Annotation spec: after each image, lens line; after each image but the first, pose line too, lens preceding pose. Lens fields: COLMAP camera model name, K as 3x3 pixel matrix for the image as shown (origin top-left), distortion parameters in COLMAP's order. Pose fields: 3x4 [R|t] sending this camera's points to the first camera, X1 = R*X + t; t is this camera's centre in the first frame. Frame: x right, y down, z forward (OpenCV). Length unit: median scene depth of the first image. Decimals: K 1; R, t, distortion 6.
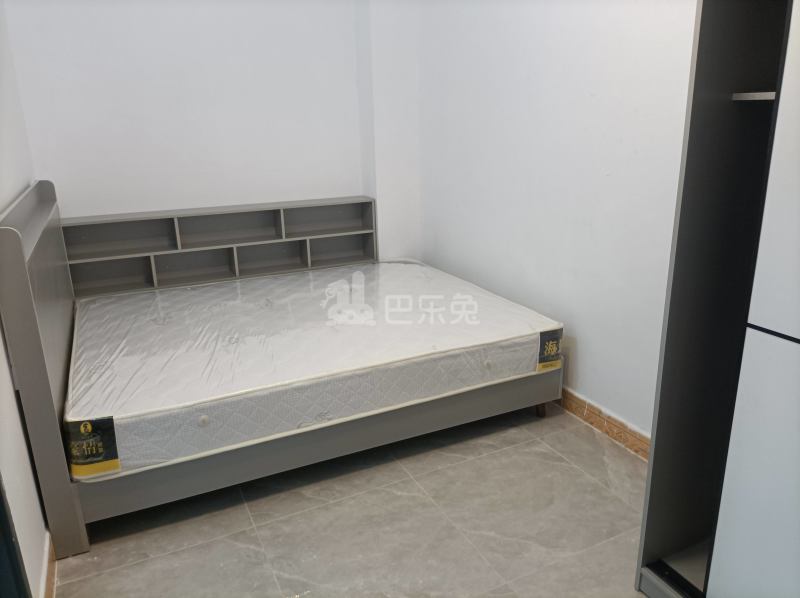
lens RADIAL K [[596.0, 0, 400.7], [0, 596.0, 292.6], [0, 0, 1]] dist [0.102672, -0.163291]
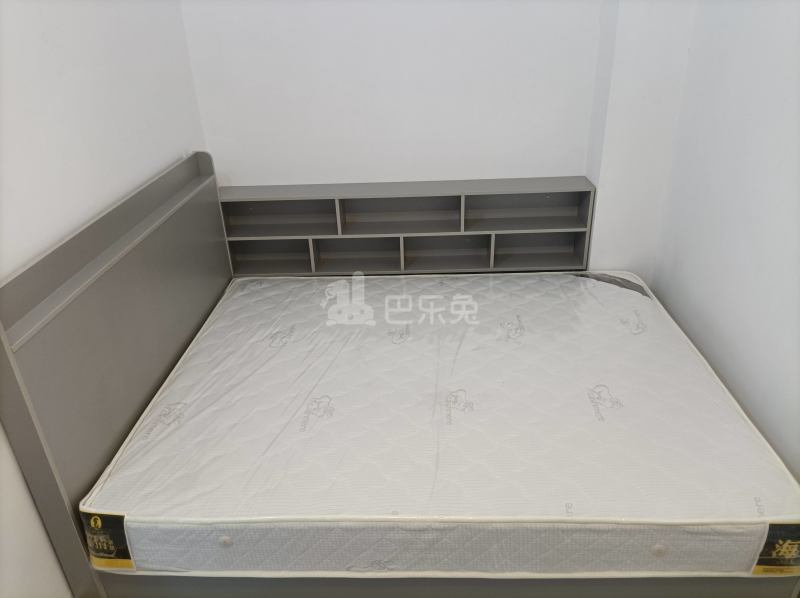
lens RADIAL K [[593.8, 0, 400.0], [0, 593.8, 299.0], [0, 0, 1]] dist [0.070865, -0.088497]
pose [[0.885694, 0.202121, -0.417963, 0.110830], [-0.117273, 0.968465, 0.219825, -0.229424], [0.449214, -0.145682, 0.881467, 0.344943]]
